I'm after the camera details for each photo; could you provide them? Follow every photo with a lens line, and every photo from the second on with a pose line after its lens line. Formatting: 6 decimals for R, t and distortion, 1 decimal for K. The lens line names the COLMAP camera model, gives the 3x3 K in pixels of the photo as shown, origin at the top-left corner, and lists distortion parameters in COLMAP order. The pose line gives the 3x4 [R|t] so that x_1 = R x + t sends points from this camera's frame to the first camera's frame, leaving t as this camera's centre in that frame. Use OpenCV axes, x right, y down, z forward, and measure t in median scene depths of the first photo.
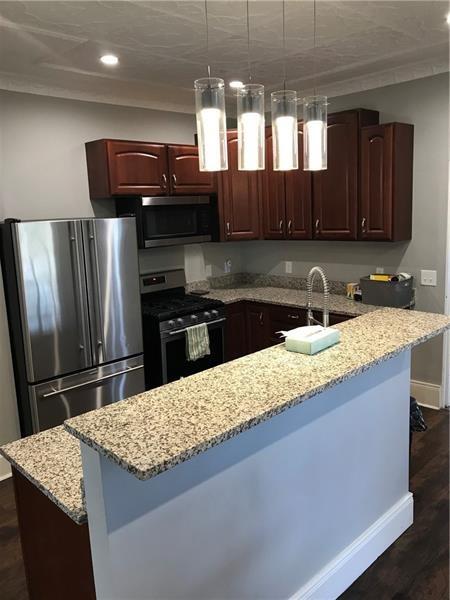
lens RADIAL K [[492.2, 0, 225.0], [0, 492.2, 300.0], [0, 0, 1]] dist [0.074338, -0.081711]
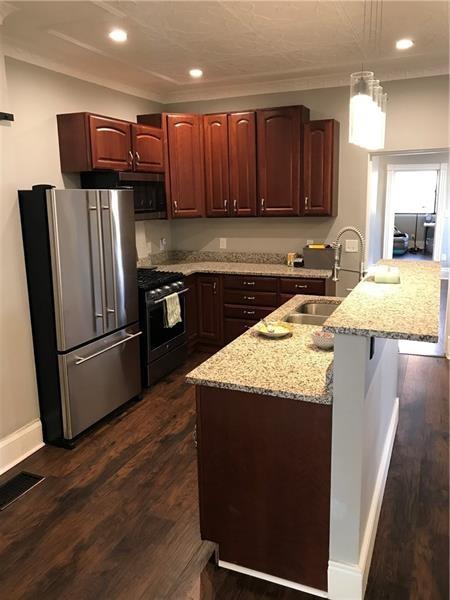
lens RADIAL K [[492.2, 0, 225.0], [0, 492.2, 300.0], [0, 0, 1]] dist [0.074338, -0.081711]
pose [[0.921349, -0.059125, 0.384213, -0.362971], [0.055455, 0.998248, 0.020633, 0.046866], [-0.384760, 0.002296, 0.923014, -0.036174]]
